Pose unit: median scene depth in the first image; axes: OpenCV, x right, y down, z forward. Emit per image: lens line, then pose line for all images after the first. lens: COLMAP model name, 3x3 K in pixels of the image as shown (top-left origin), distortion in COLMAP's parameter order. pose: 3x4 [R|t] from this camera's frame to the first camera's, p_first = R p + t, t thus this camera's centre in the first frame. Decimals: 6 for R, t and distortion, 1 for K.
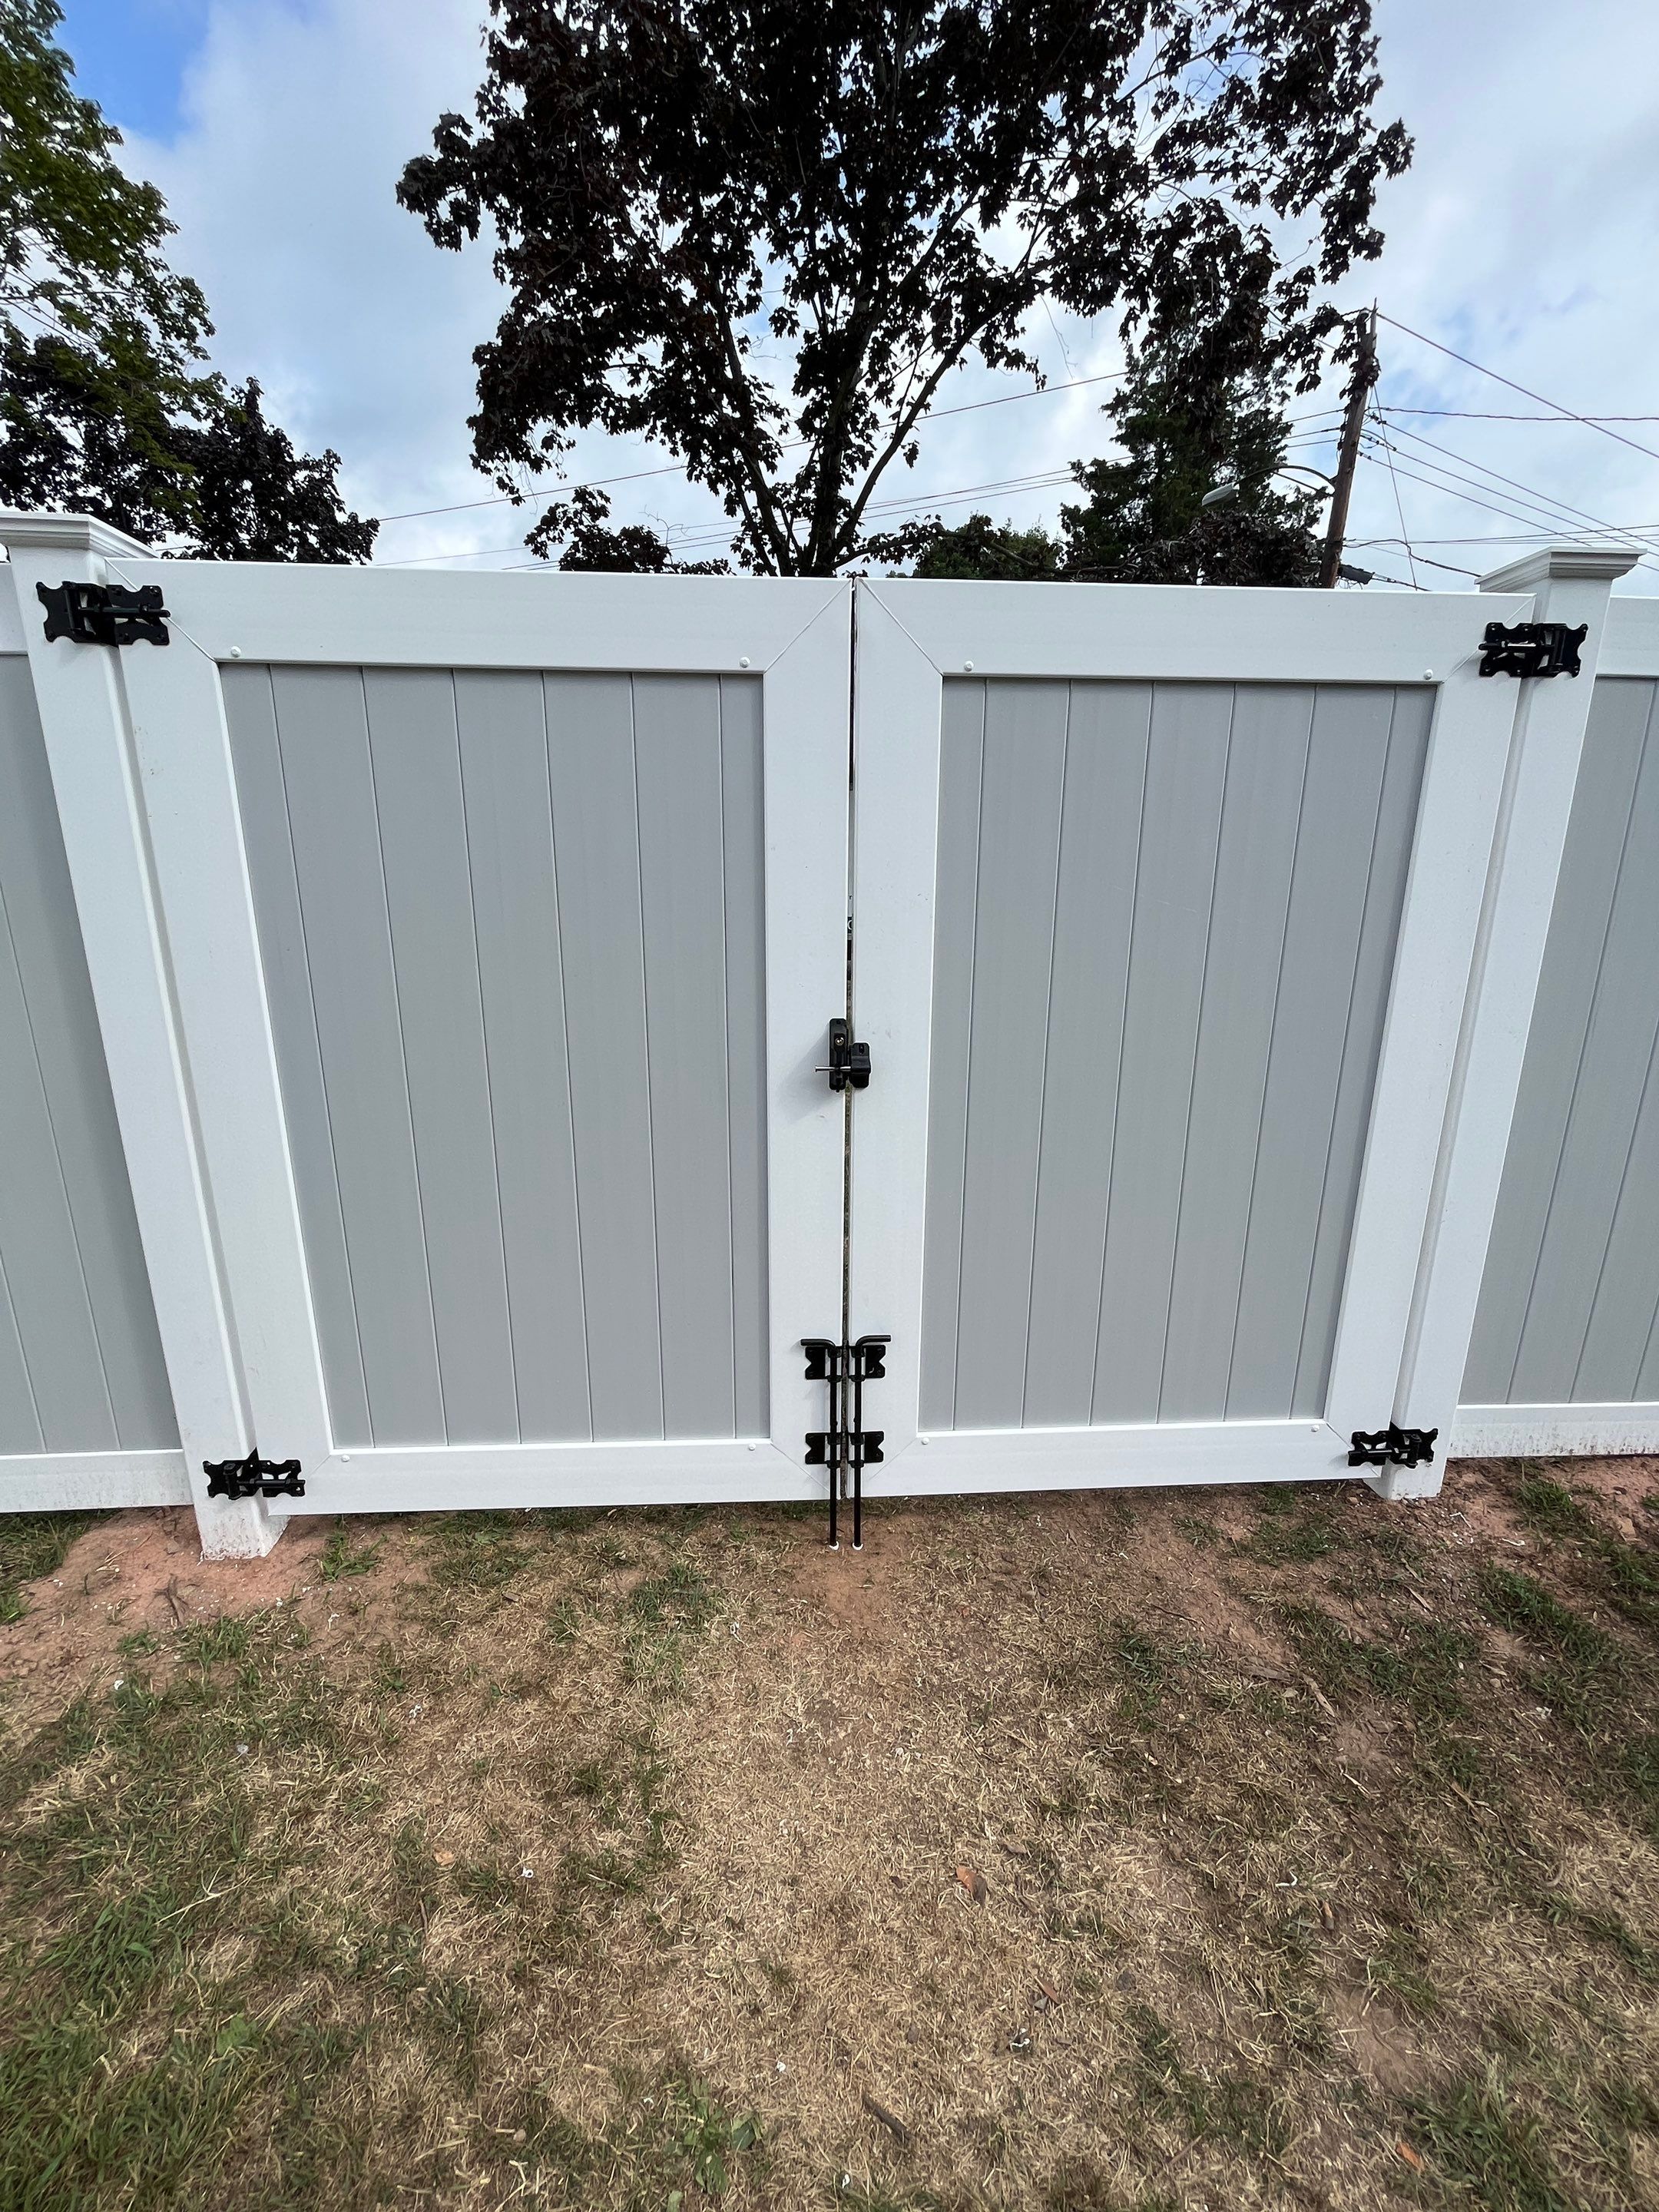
lens RADIAL K [[894.9, 0, 829.5], [0, 894.9, 1106.0], [0, 0, 1]] dist [-0.000939, -0.000157]
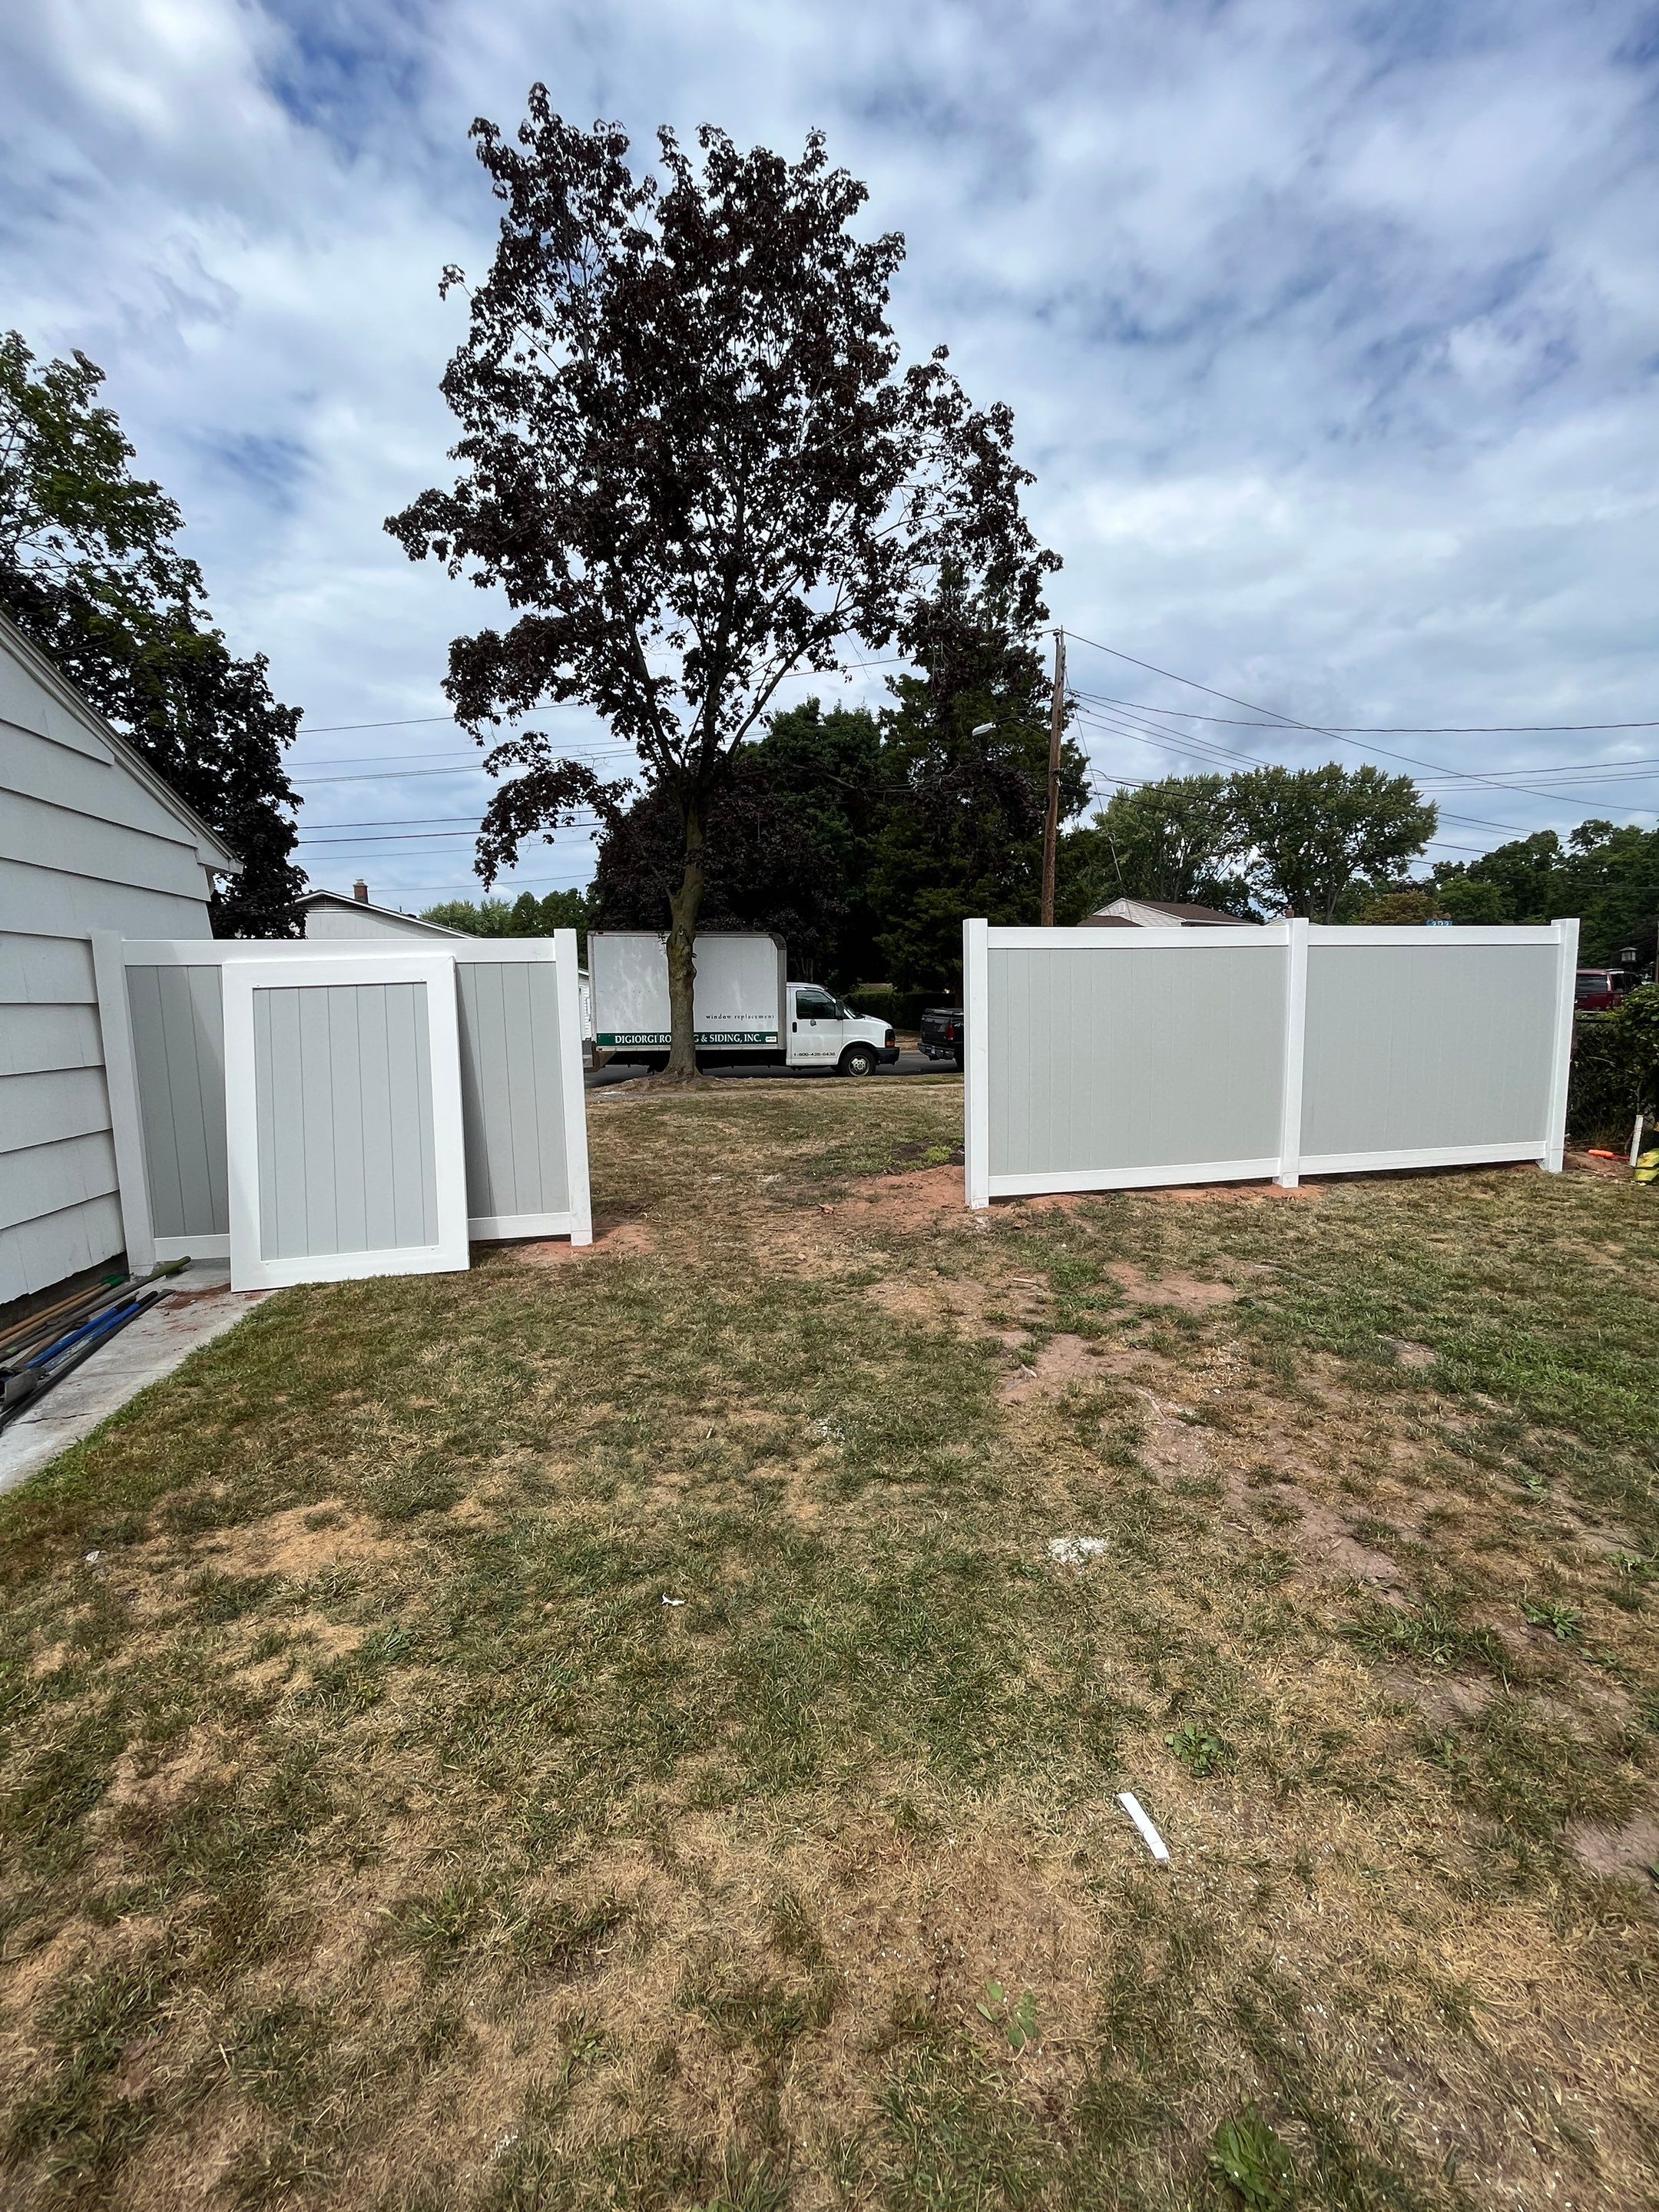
lens RADIAL K [[894.9, 0, 829.5], [0, 894.9, 1106.0], [0, 0, 1]] dist [-0.000939, -0.000157]
pose [[0.988343, -0.047887, 0.144519, -0.048720], [0.065201, 0.990924, -0.117553, 0.077572], [-0.137578, 0.125605, 0.982495, -0.376225]]
